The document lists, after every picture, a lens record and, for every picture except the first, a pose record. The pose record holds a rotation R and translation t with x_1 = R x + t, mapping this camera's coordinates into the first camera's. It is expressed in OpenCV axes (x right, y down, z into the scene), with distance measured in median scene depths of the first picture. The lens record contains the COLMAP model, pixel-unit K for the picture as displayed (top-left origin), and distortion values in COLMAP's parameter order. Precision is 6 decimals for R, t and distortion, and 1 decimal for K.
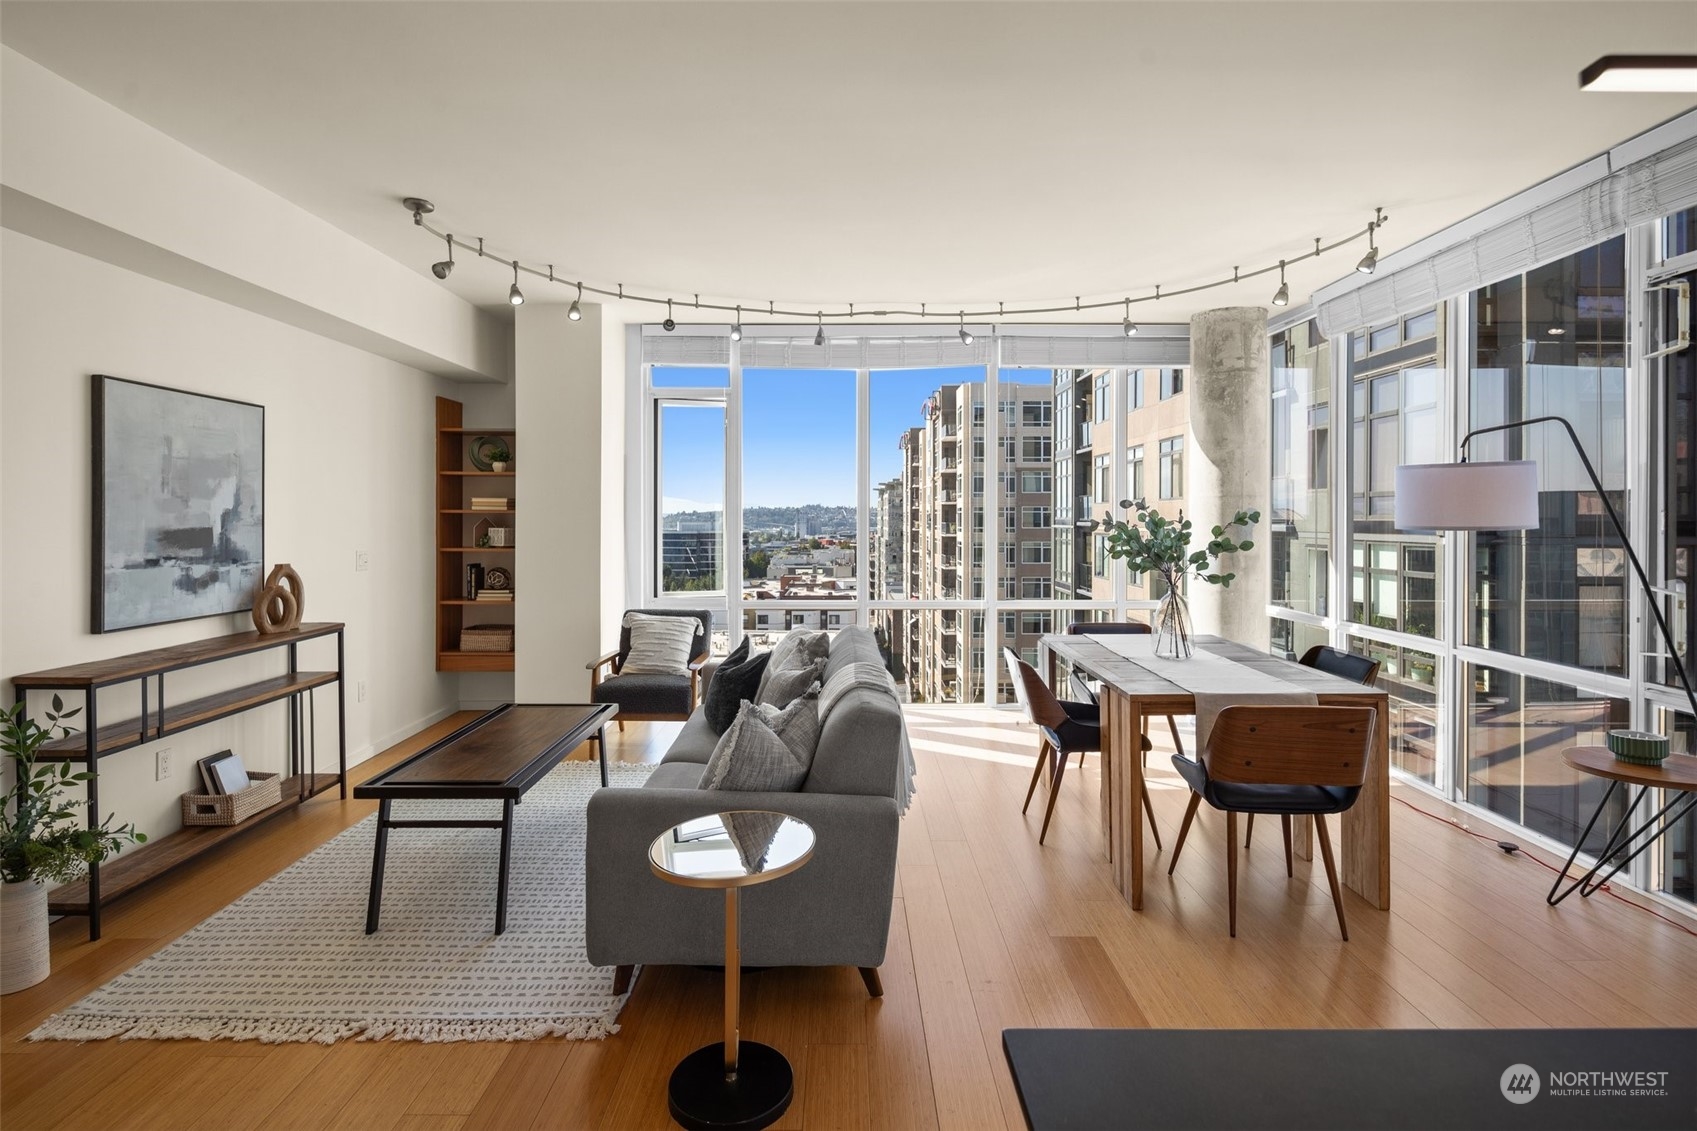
lens RADIAL K [[832.3, 0, 847.3], [0, 832.3, 519.6], [0, 0, 1]] dist [0.008882, -0.005704]
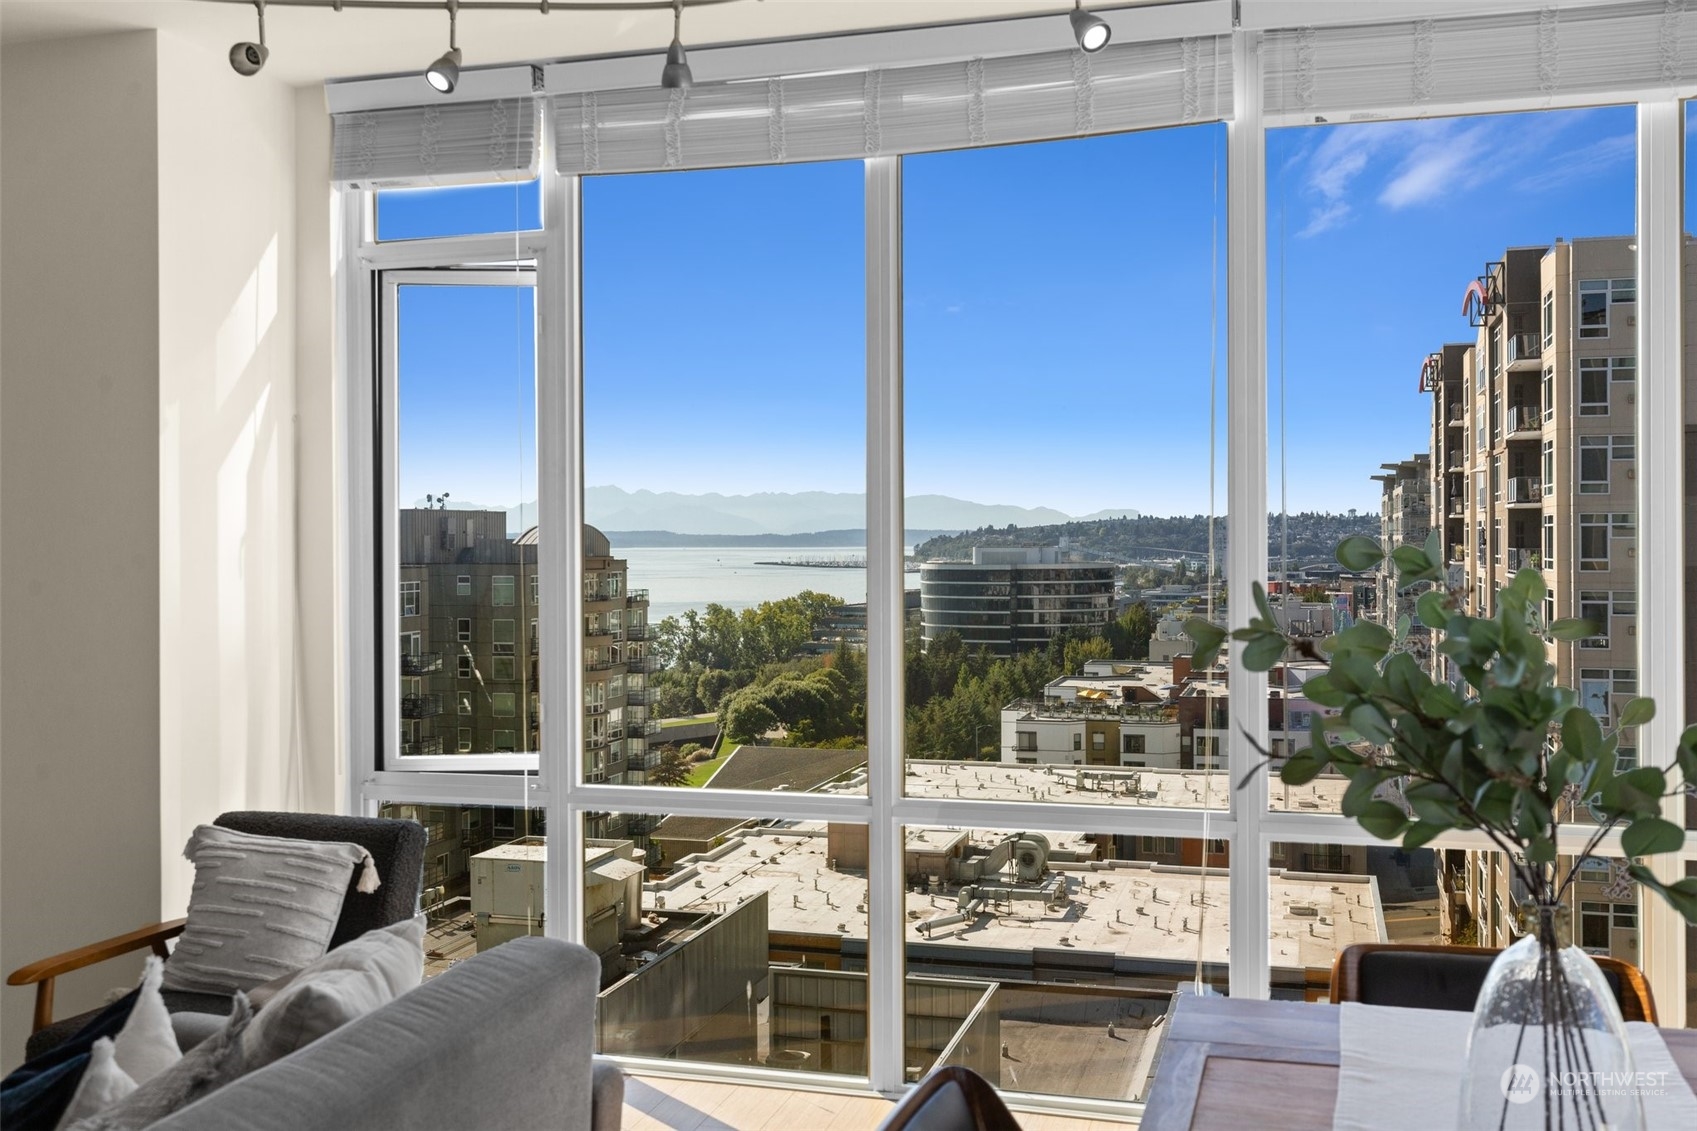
lens RADIAL K [[1649.0, 0, 843.8], [0, 1649.0, 544.1], [0, 0, 1]] dist [0.013003, 0.000000]
pose [[0.960689, -0.004446, -0.277590, 0.301817], [0.004792, 0.999988, 0.000567, -0.021110], [0.277585, -0.001875, 0.960699, 0.452080]]
